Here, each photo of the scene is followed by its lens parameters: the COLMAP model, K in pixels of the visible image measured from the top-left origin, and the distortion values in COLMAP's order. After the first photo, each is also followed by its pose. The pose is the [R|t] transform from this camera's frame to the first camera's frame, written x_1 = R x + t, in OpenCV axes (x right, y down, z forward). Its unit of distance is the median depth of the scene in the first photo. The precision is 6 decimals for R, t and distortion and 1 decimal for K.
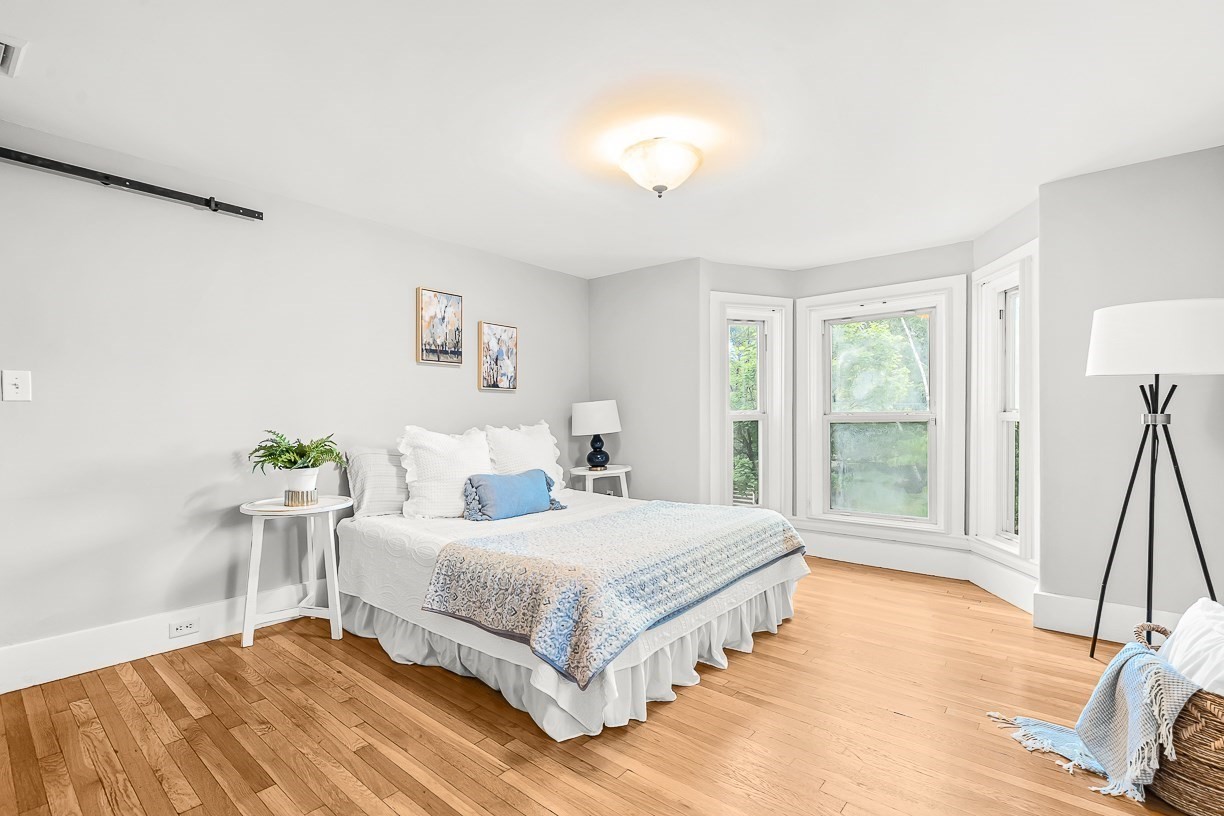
lens RADIAL K [[567.6, 0, 609.9], [0, 567.6, 415.9], [0, 0, 1]] dist [0.000888, -0.000449]
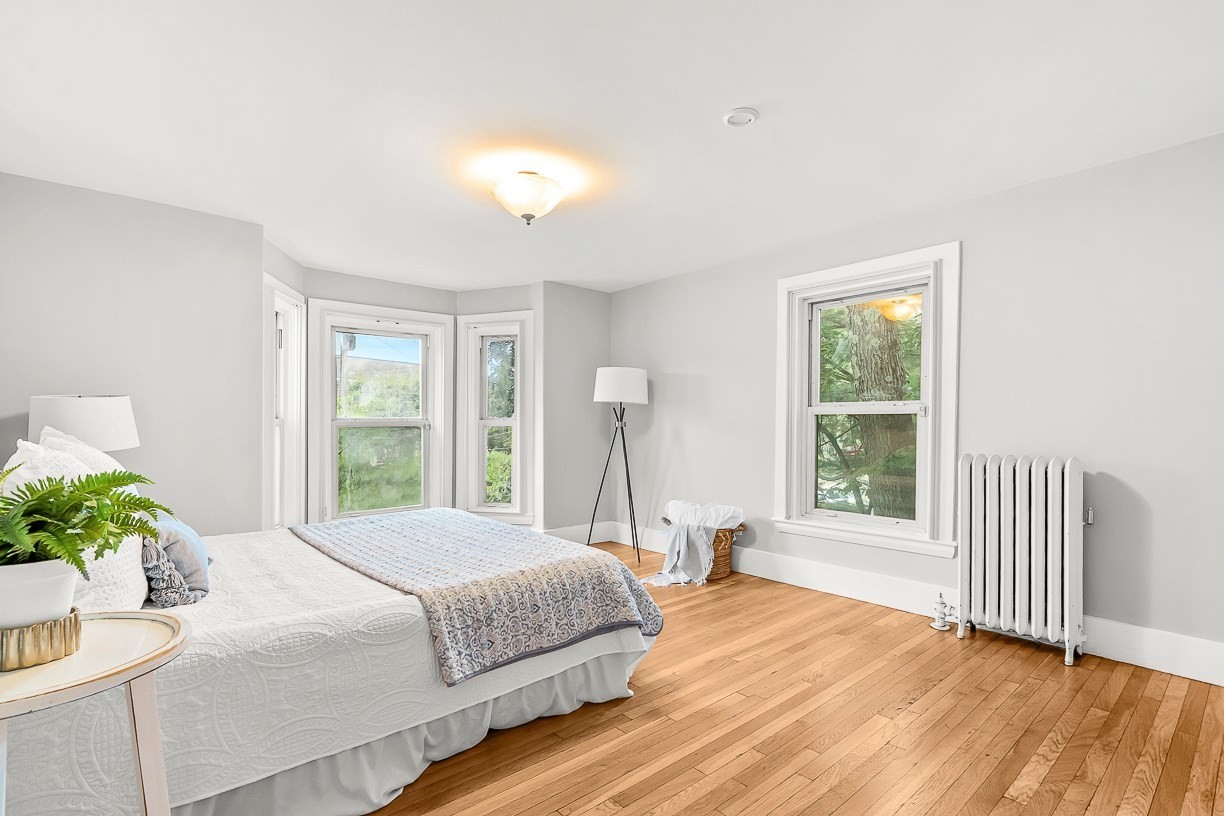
lens RADIAL K [[567.6, 0, 609.8], [0, 567.6, 416.5], [0, 0, 1]] dist [0.000888, -0.000449]
pose [[0.158359, 0.013794, 0.987285, -1.059434], [-0.005095, 0.999901, -0.013153, 0.003220], [-0.987368, -0.002947, 0.158414, 0.709365]]
